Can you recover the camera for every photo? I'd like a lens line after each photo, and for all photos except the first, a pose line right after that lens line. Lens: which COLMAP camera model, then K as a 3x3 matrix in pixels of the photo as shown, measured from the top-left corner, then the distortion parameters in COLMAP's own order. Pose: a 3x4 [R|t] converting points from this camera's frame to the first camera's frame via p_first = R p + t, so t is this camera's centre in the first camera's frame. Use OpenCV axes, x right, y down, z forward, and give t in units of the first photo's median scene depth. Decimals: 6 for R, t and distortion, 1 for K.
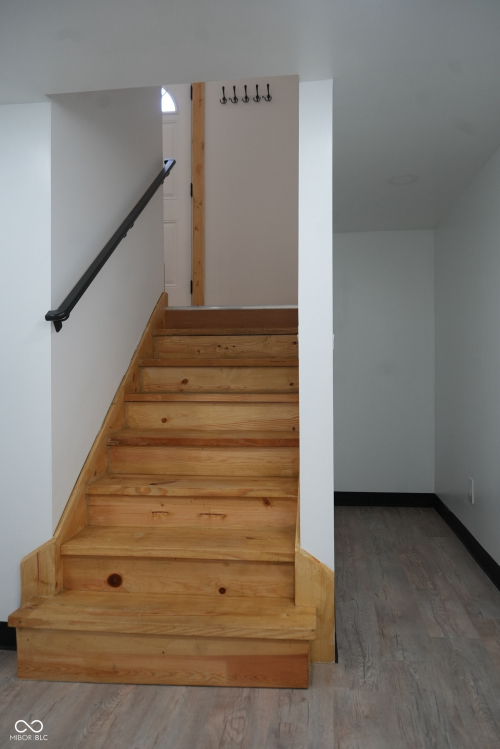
lens RADIAL K [[595.8, 0, 250.5], [0, 595.8, 374.7], [0, 0, 1]] dist [-0.007330, 0.012251]
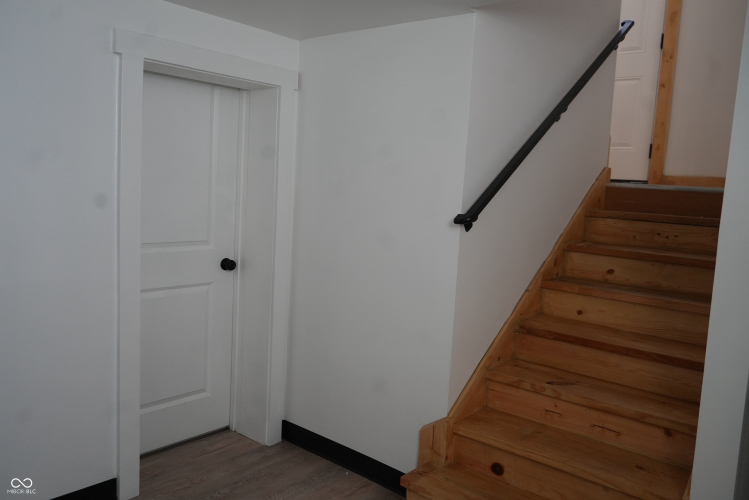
lens RADIAL K [[595.8, 0, 377.3], [0, 595.8, 250.3], [0, 0, 1]] dist [-0.007330, 0.012251]
pose [[0.833624, 0.108299, -0.541611, 0.106976], [-0.059419, 0.992482, 0.107000, -0.120923], [0.549128, -0.057015, 0.833791, 0.009508]]
